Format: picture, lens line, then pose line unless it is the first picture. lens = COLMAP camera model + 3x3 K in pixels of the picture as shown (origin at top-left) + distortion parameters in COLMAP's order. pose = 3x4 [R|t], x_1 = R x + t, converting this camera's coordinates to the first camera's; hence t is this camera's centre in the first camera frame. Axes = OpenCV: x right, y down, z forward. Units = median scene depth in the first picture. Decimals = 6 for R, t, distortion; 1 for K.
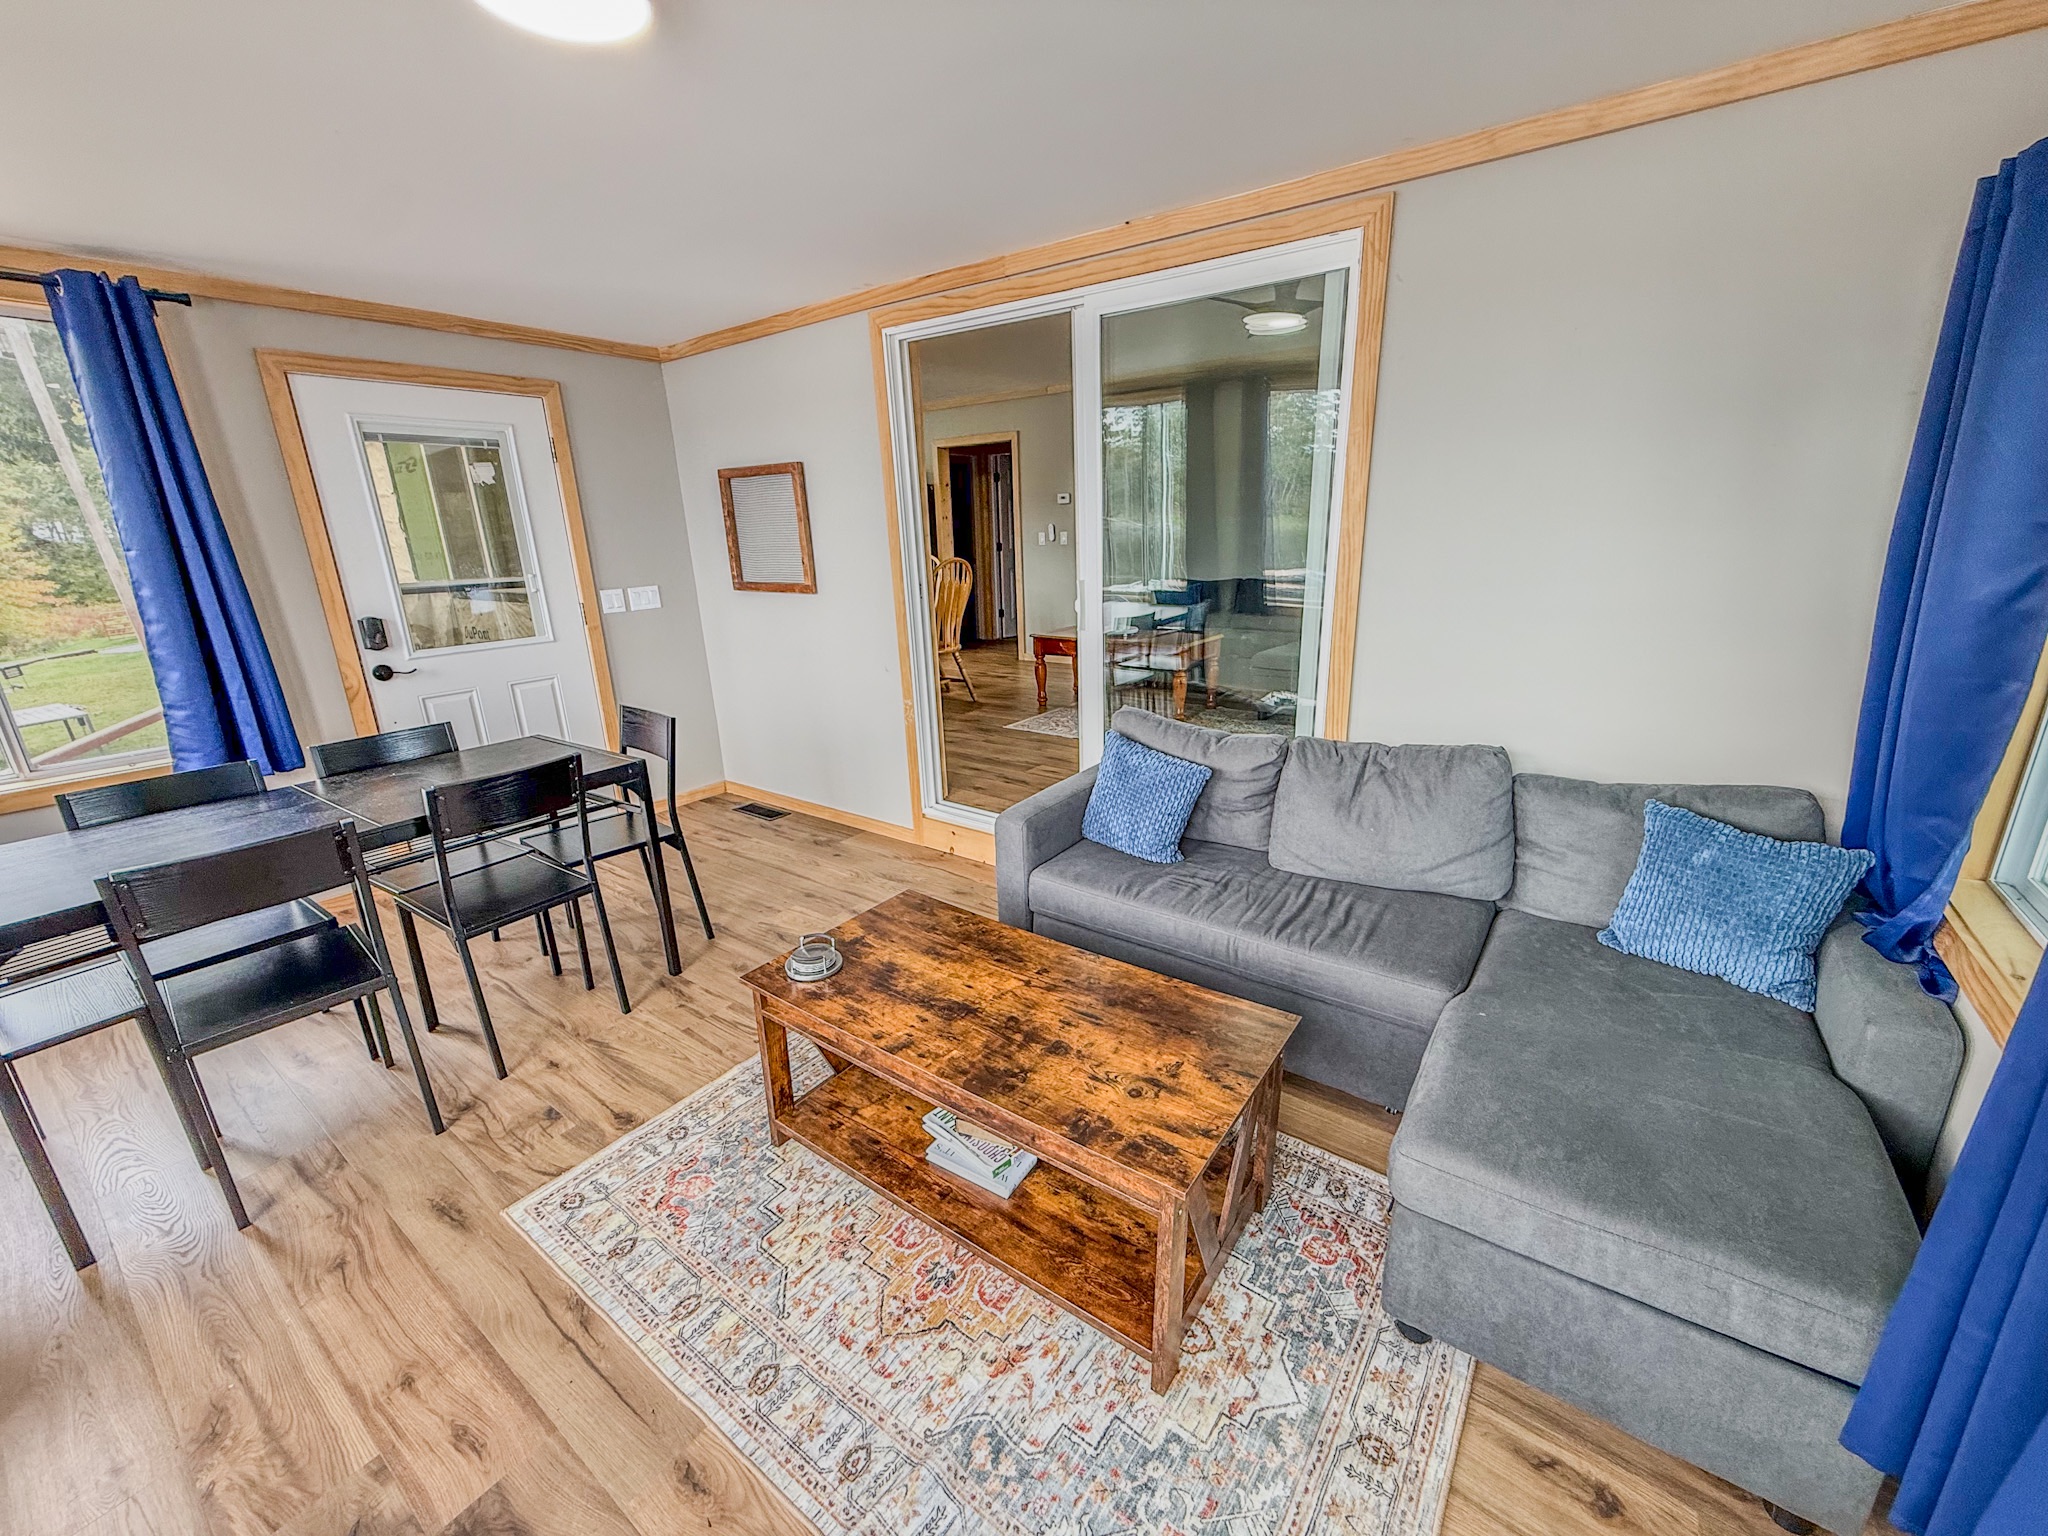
lens RADIAL K [[814.4, 0, 1021.9], [0, 814.4, 771.1], [0, 0, 1]] dist [0.000072, -0.000114]
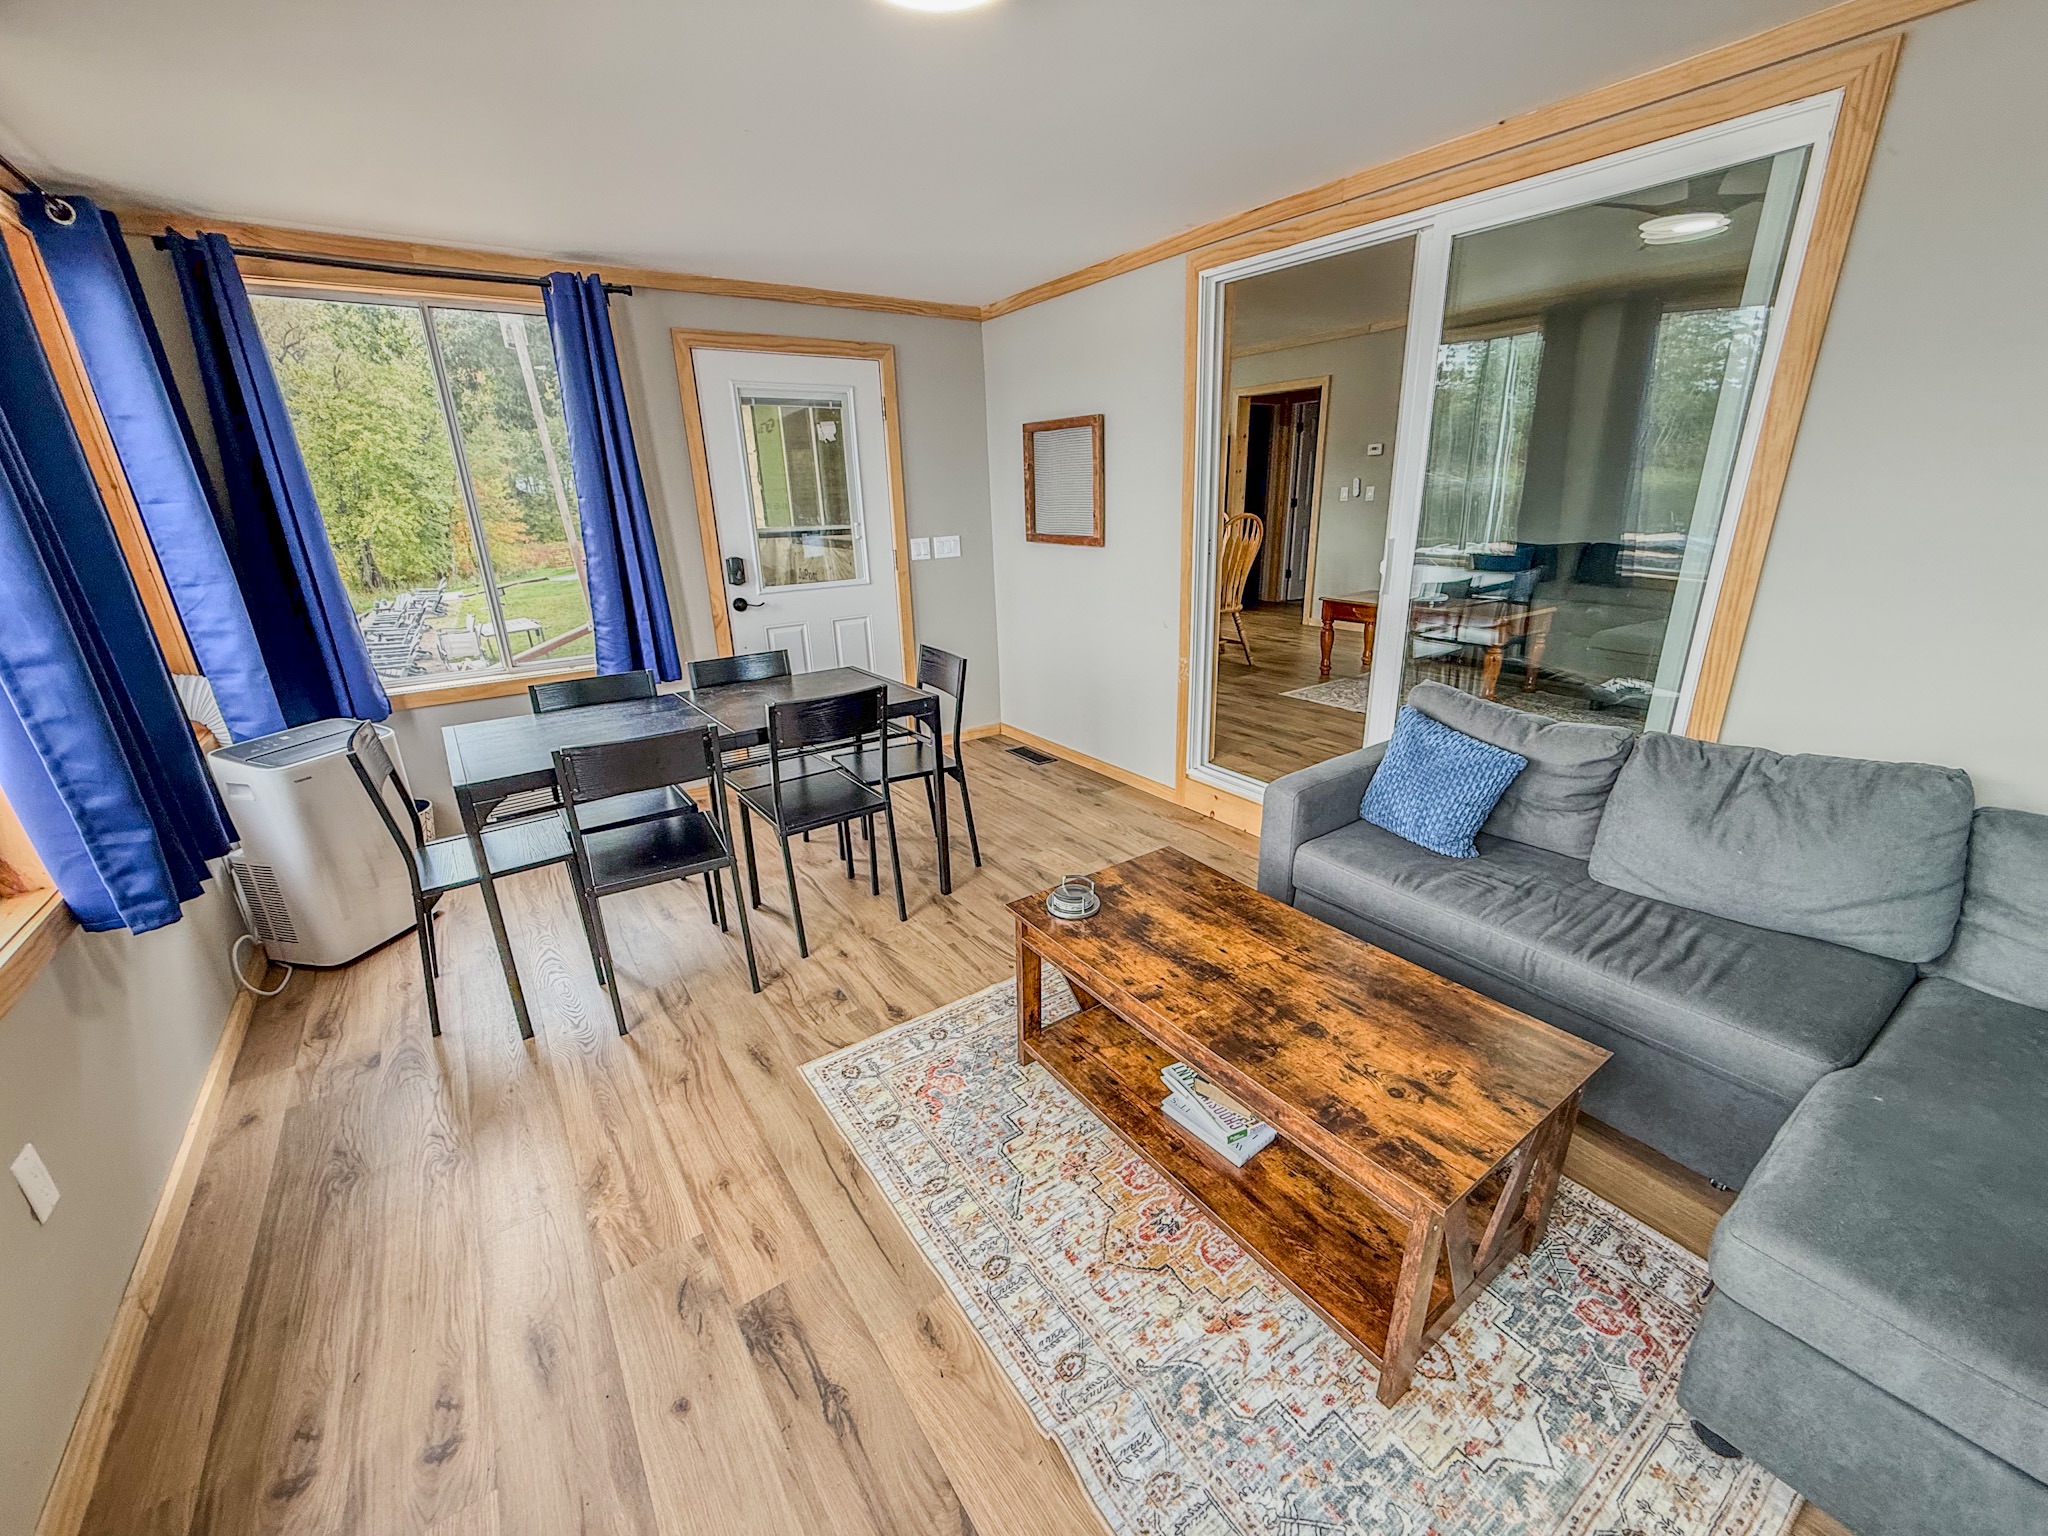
lens RADIAL K [[814.4, 0, 1021.9], [0, 814.4, 771.1], [0, 0, 1]] dist [0.000072, -0.000114]
pose [[0.945823, 0.110337, -0.305359, -0.018213], [-0.094927, 0.993366, 0.064911, 0.006947], [0.310496, -0.032407, 0.950022, -0.007576]]
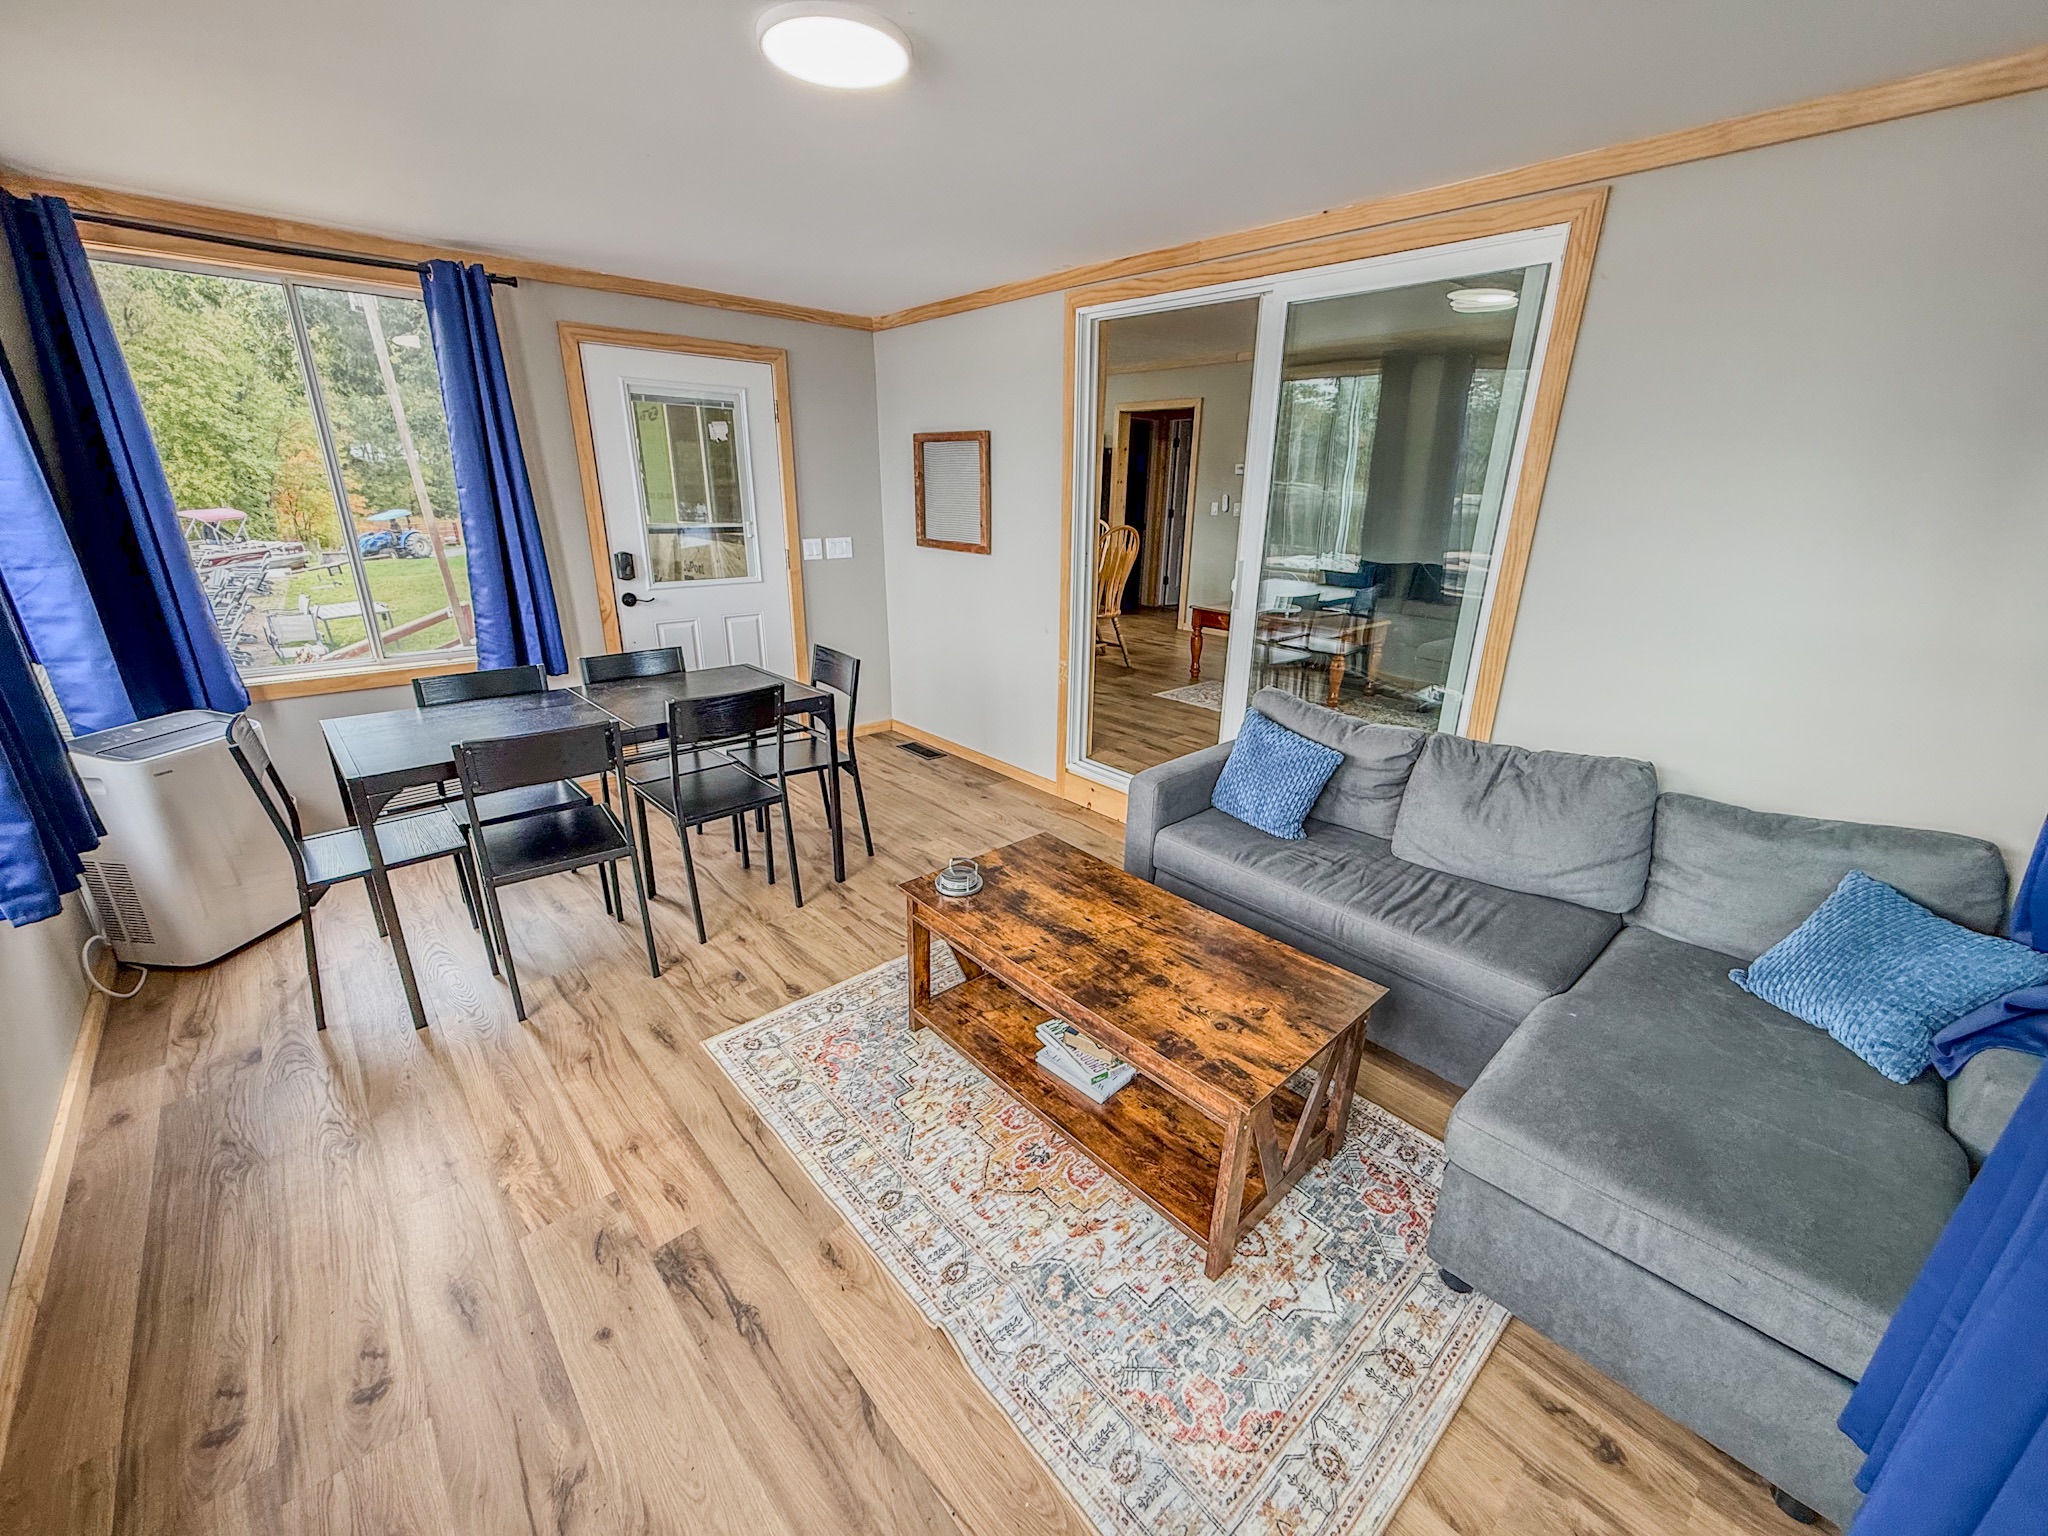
lens RADIAL K [[815.8, 0, 1019.8], [0, 815.8, 772.3], [0, 0, 1]] dist [0.000634, -0.000121]
pose [[0.977587, 0.111768, -0.178416, 0.022229], [-0.102896, 0.992984, 0.058261, 0.002266], [0.183676, -0.038597, 0.982229, -0.134050]]
